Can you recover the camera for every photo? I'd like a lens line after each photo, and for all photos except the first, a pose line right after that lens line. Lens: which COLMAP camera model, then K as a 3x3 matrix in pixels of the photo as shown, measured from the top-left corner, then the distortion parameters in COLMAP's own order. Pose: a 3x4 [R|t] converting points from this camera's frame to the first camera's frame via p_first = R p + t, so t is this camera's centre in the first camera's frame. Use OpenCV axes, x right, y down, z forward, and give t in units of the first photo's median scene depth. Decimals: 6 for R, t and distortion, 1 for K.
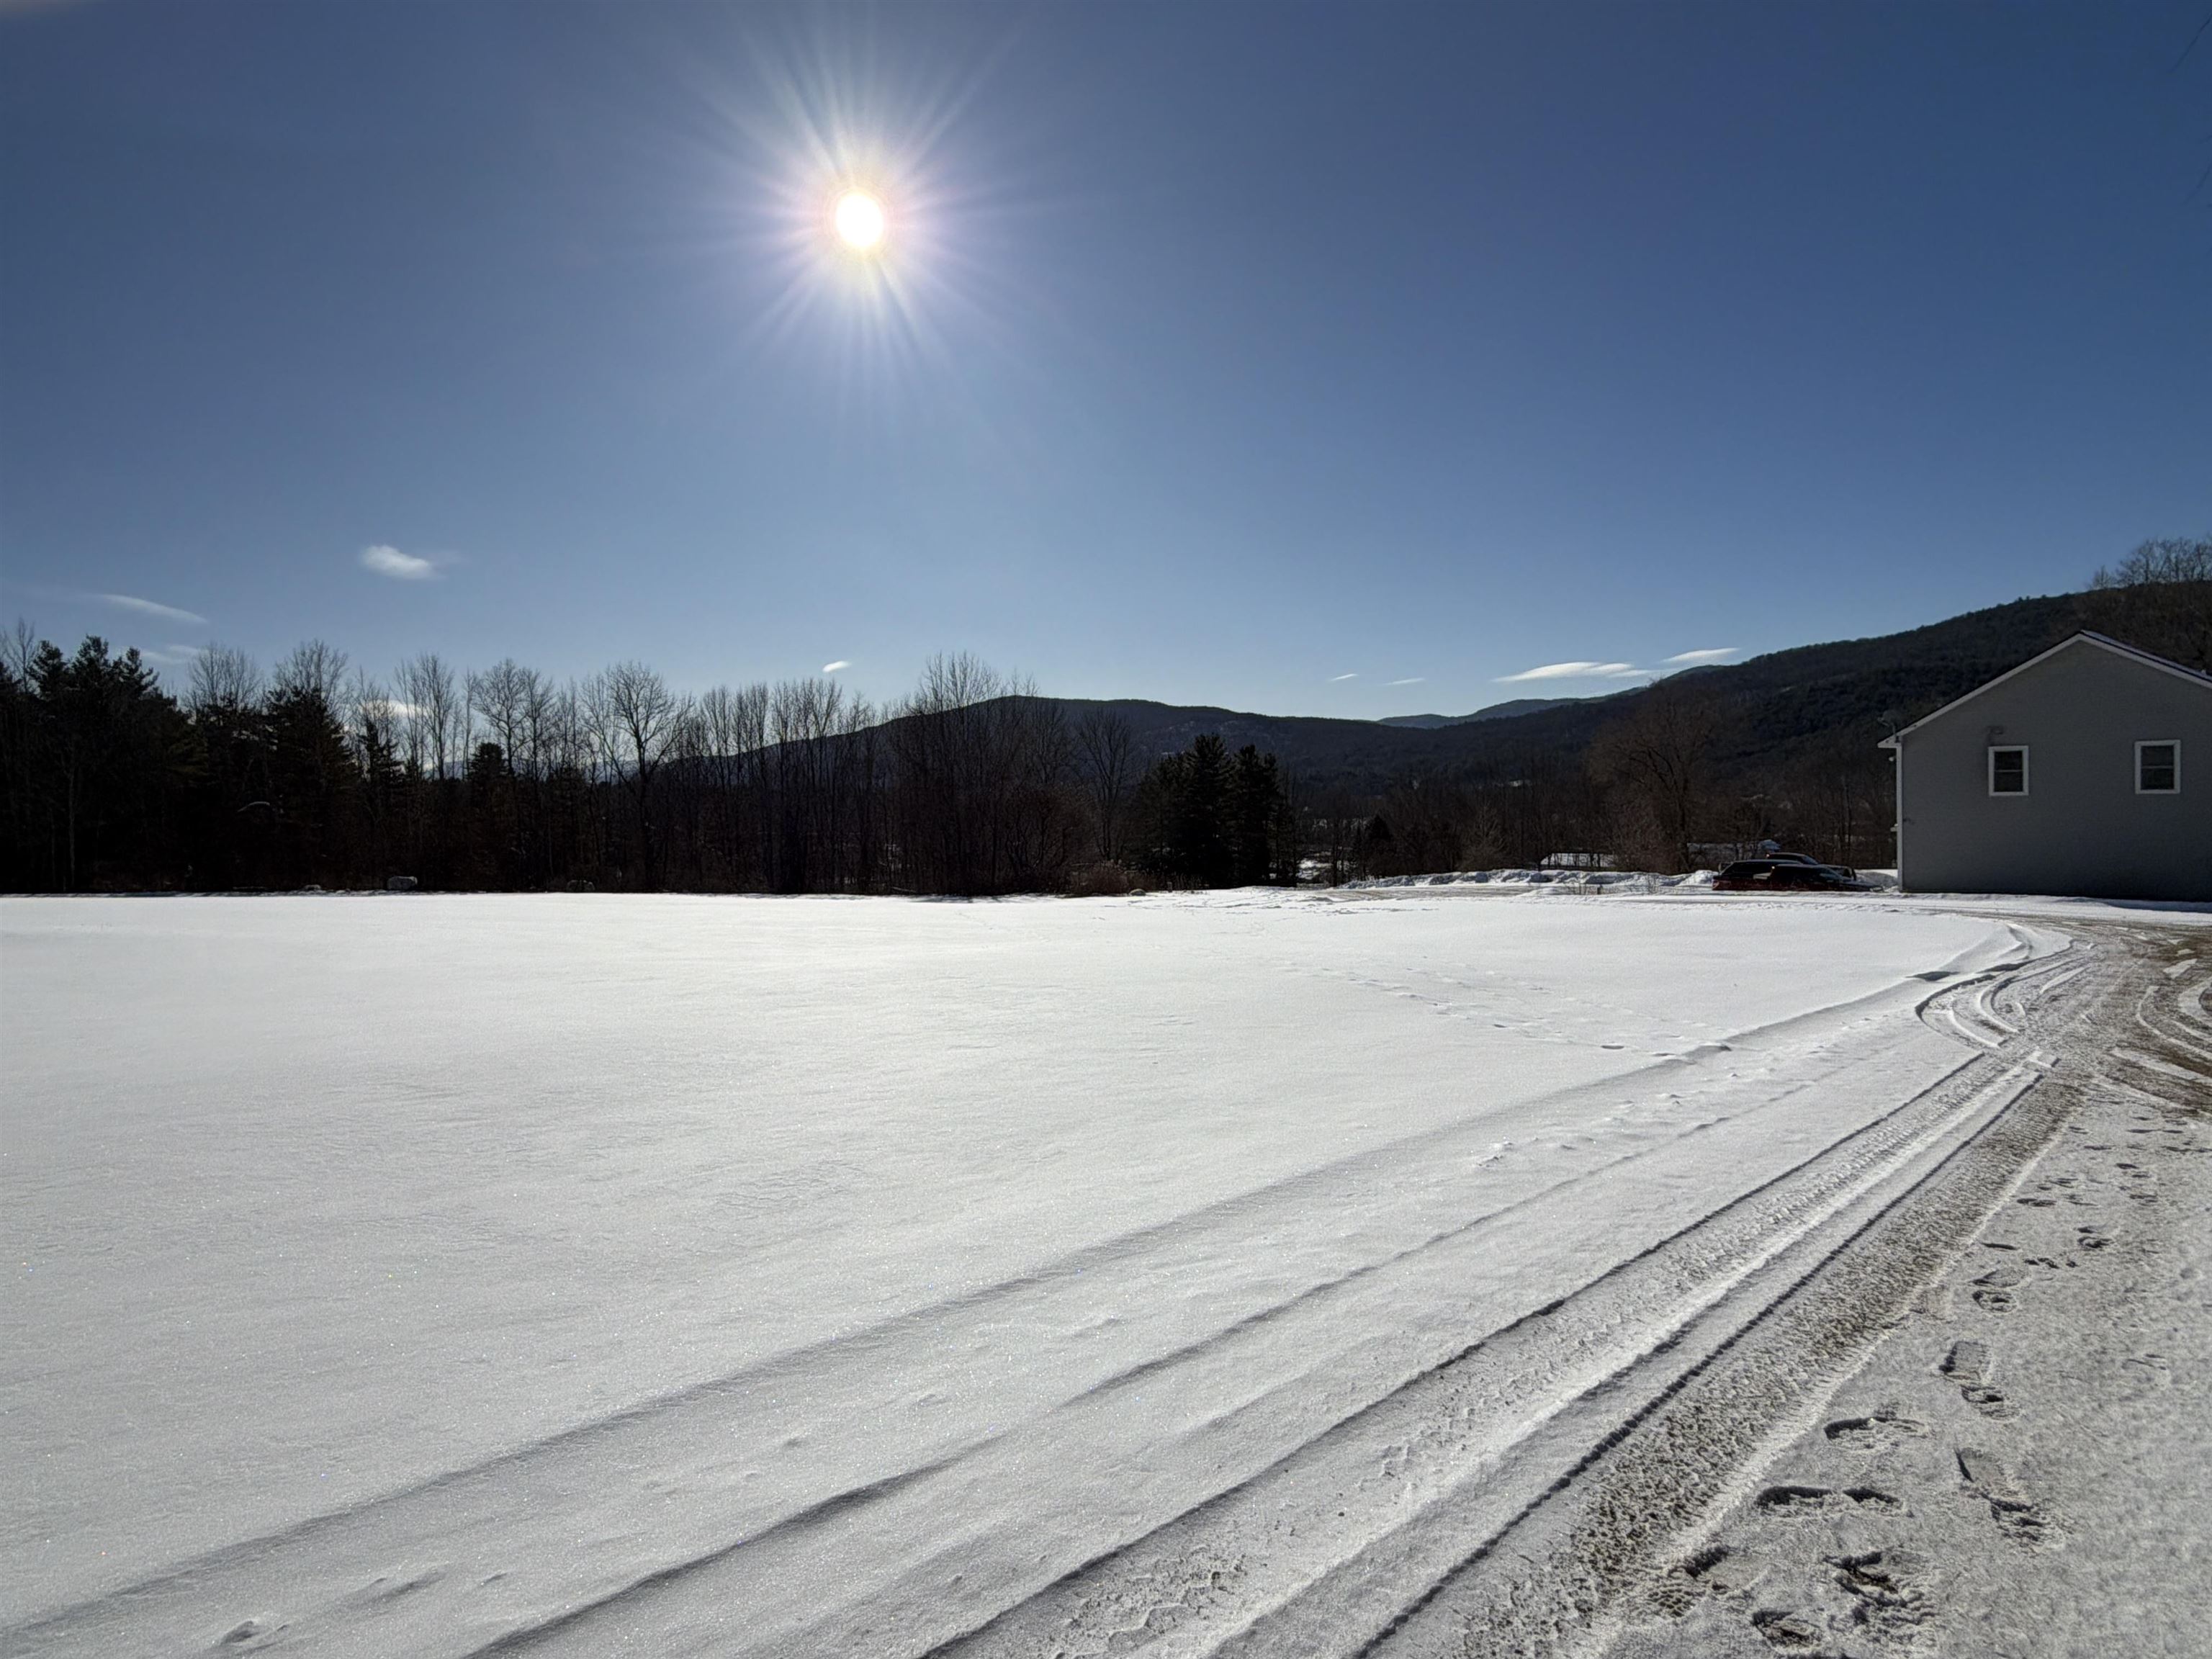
lens RADIAL K [[1206.9, 0, 1101.7], [0, 1206.9, 835.3], [0, 0, 1]] dist [-0.008112, 0.001704]
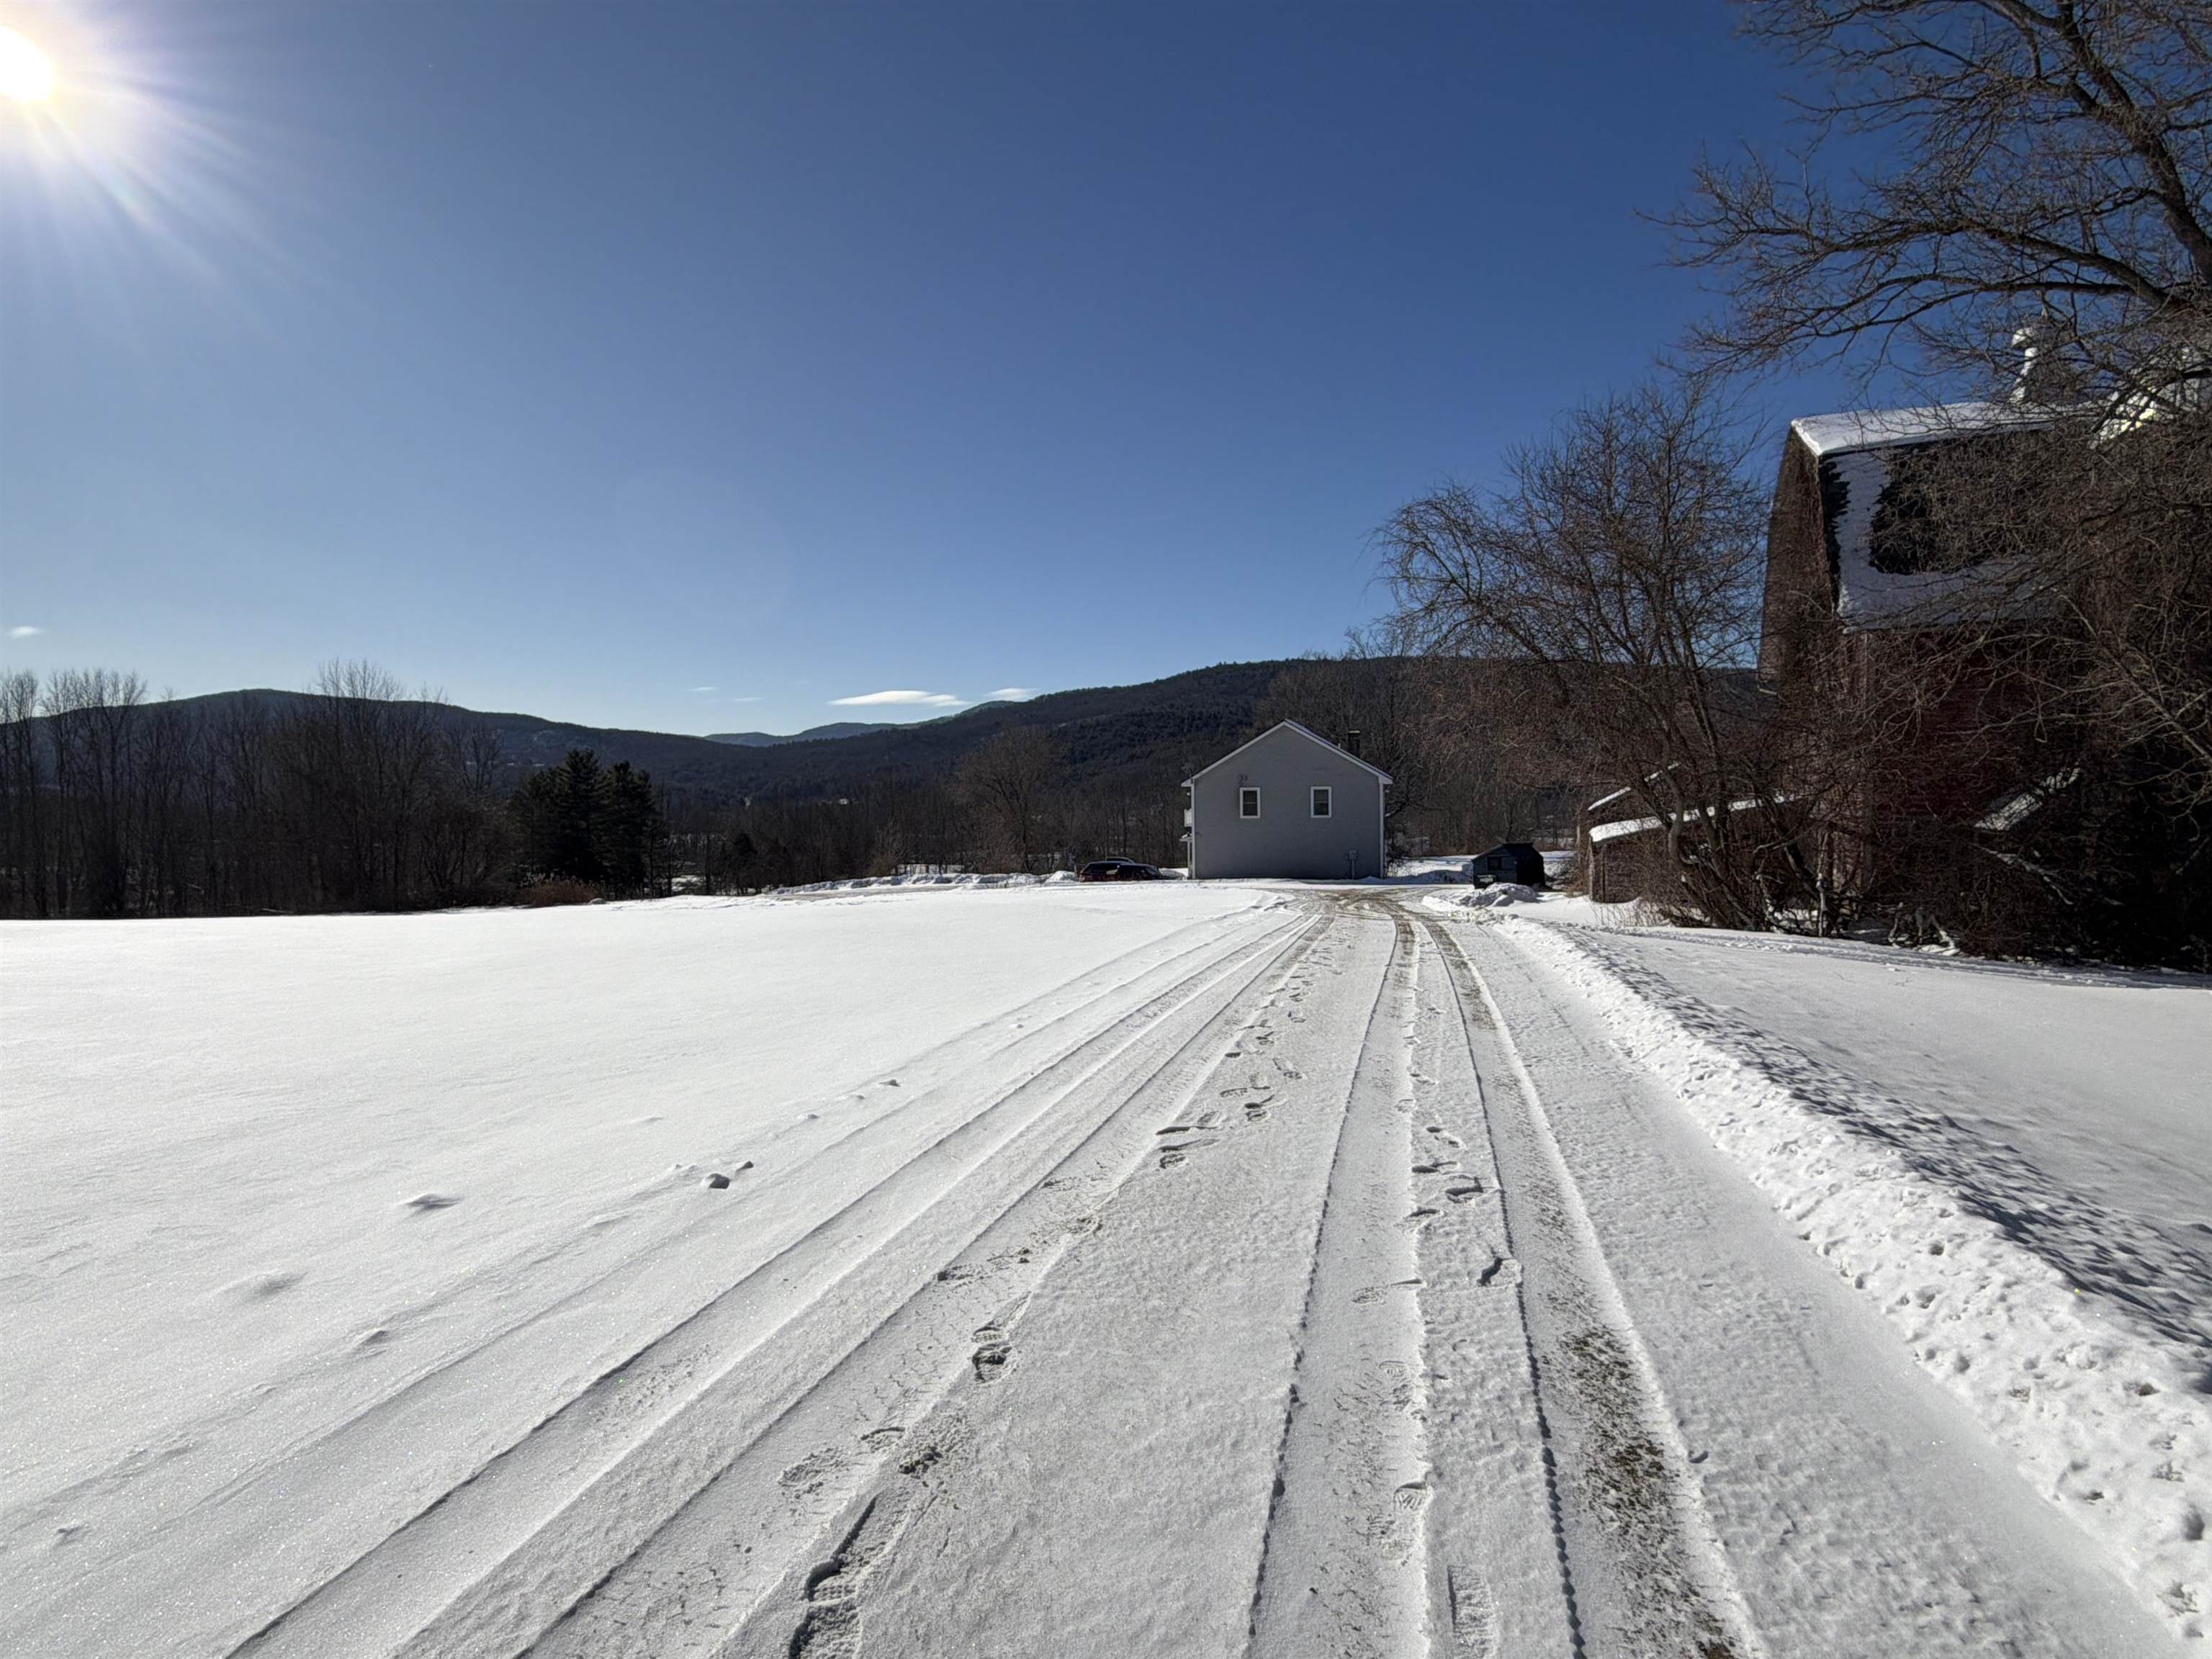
lens RADIAL K [[1191.2, 0, 1099.0], [0, 1191.2, 831.2], [0, 0, 1]] dist [0.000723, -0.000427]
pose [[0.851525, 0.000622, 0.524313, -0.136189], [0.008187, 0.999862, -0.014483, 0.003274], [-0.524250, 0.016625, 0.851402, -0.135561]]
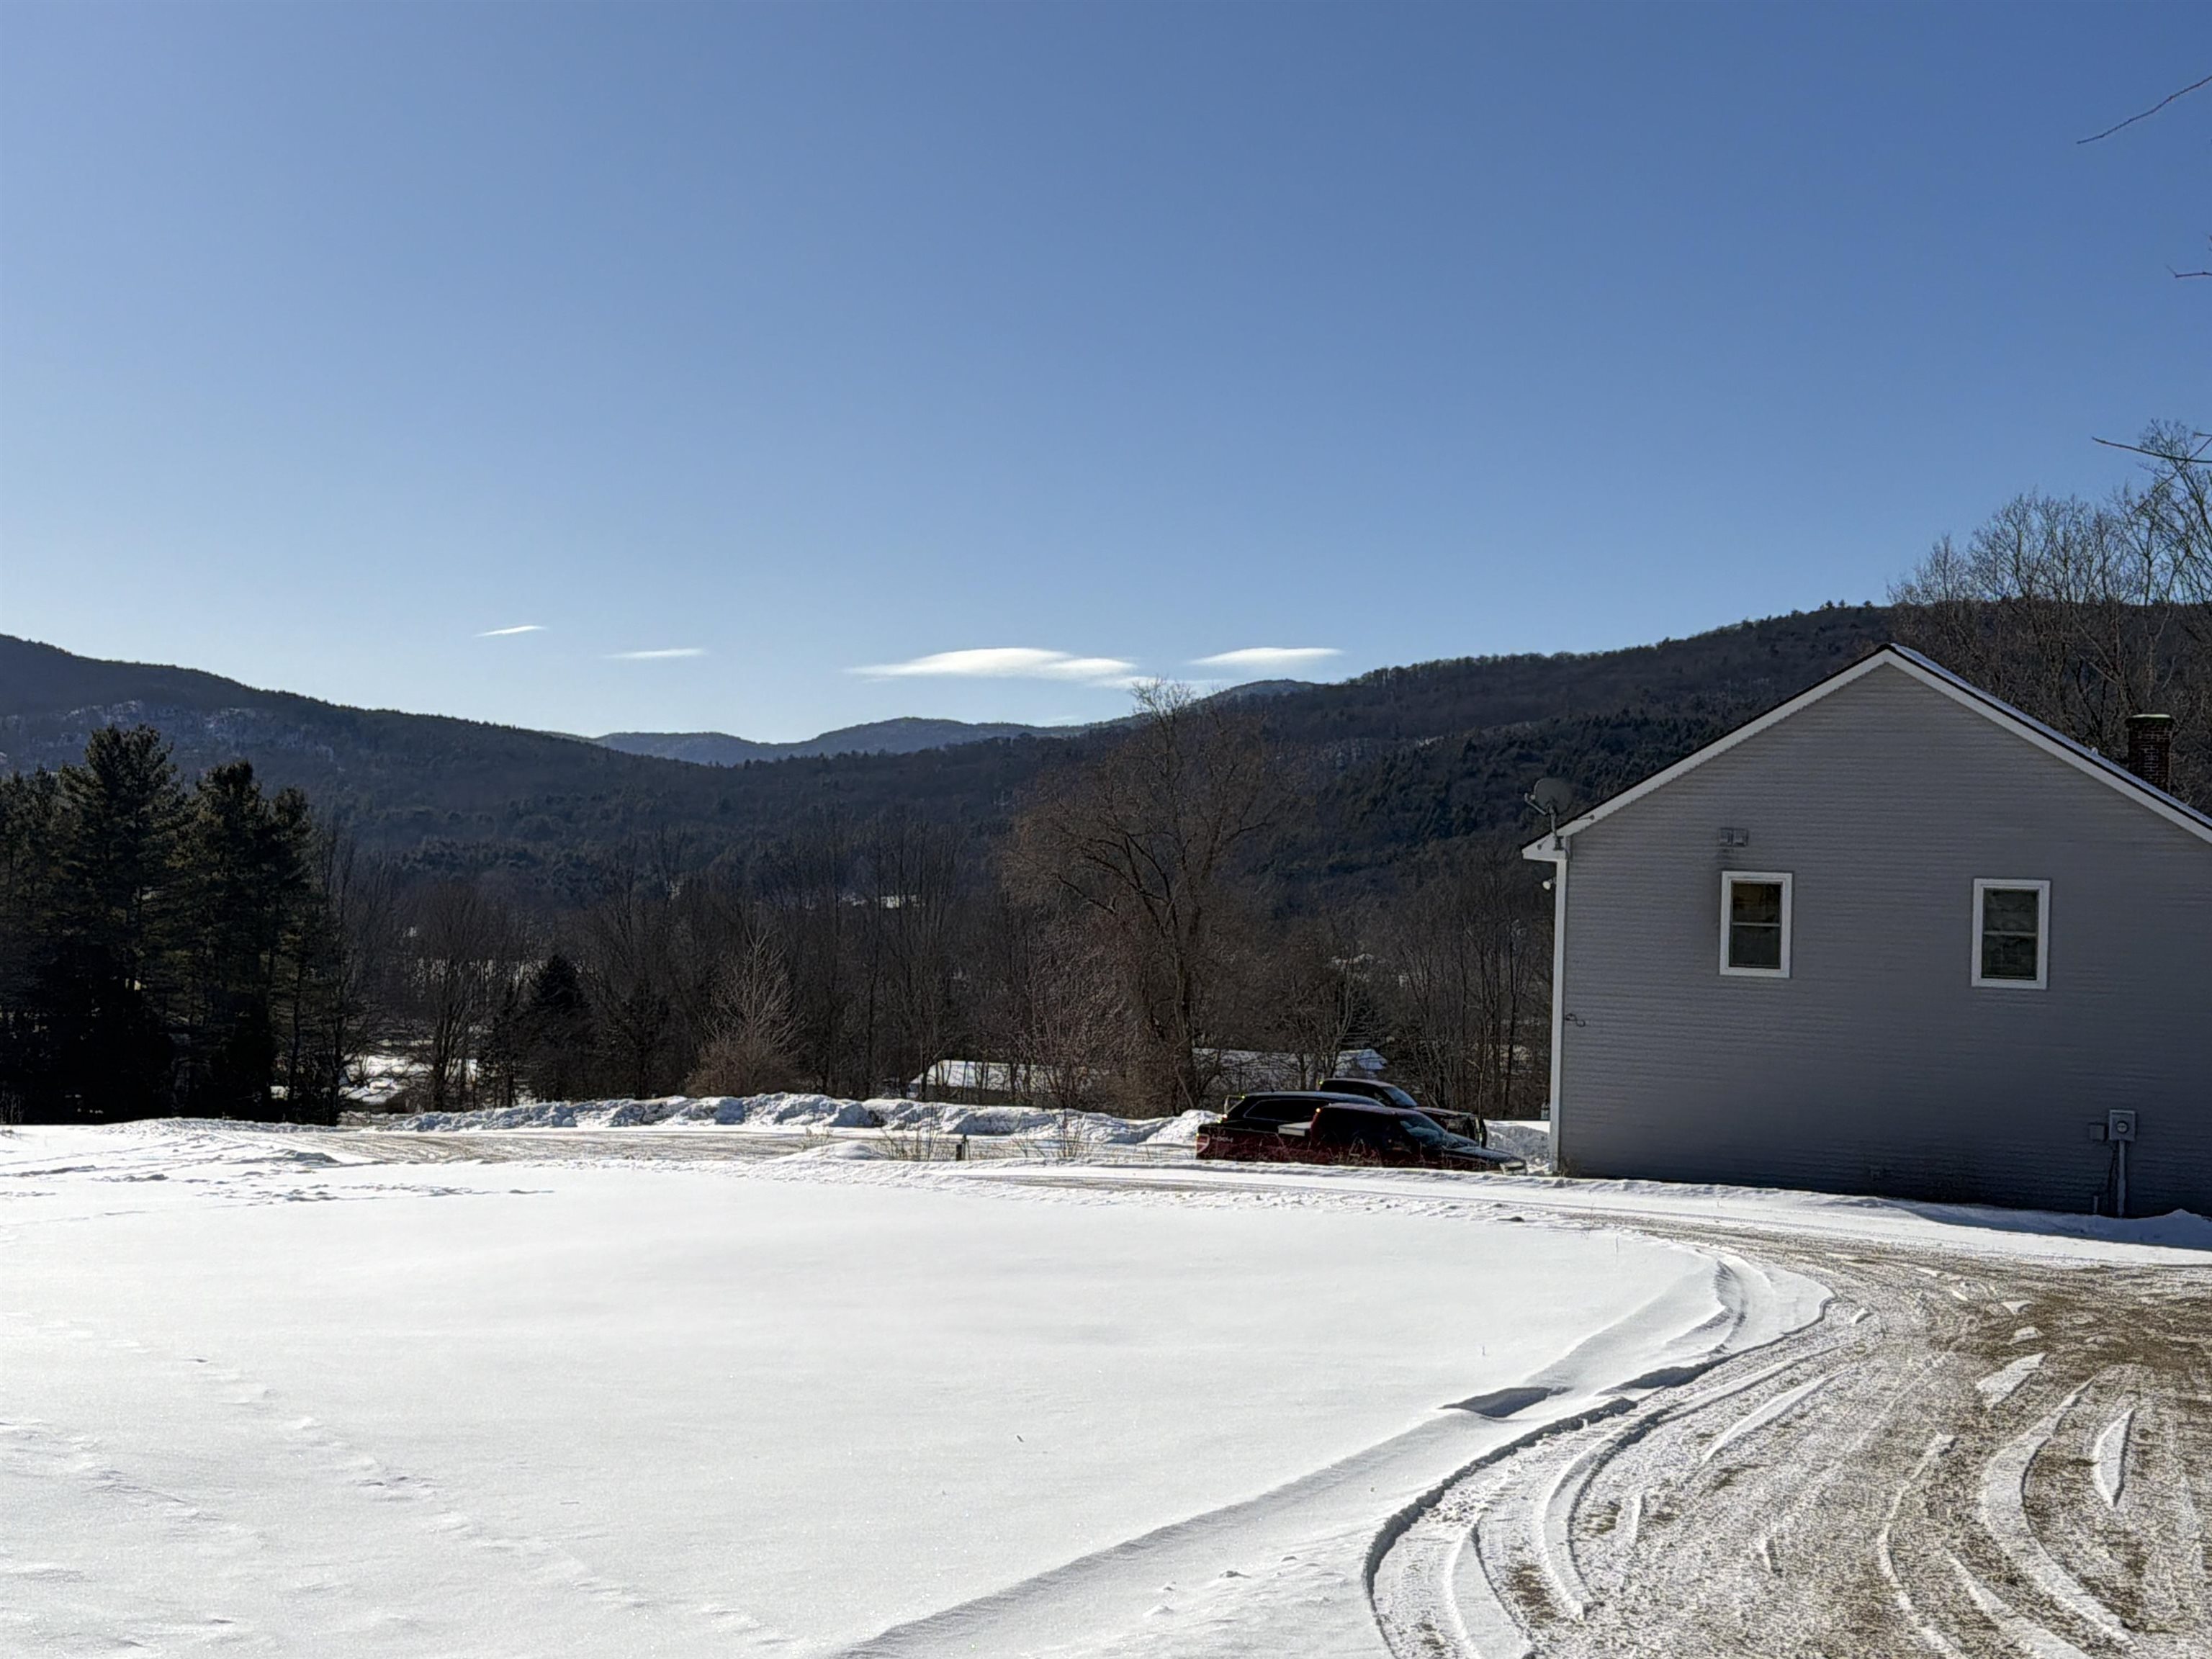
lens RADIAL K [[2807.3, 0, 1098.3], [0, 2807.3, 847.5], [0, 0, 1]] dist [0.112952, 0.000000]
pose [[0.918567, 0.067238, 0.389505, 0.040868], [-0.046078, 0.996922, -0.063427, -0.000478], [-0.392571, 0.040314, 0.918838, 0.038667]]
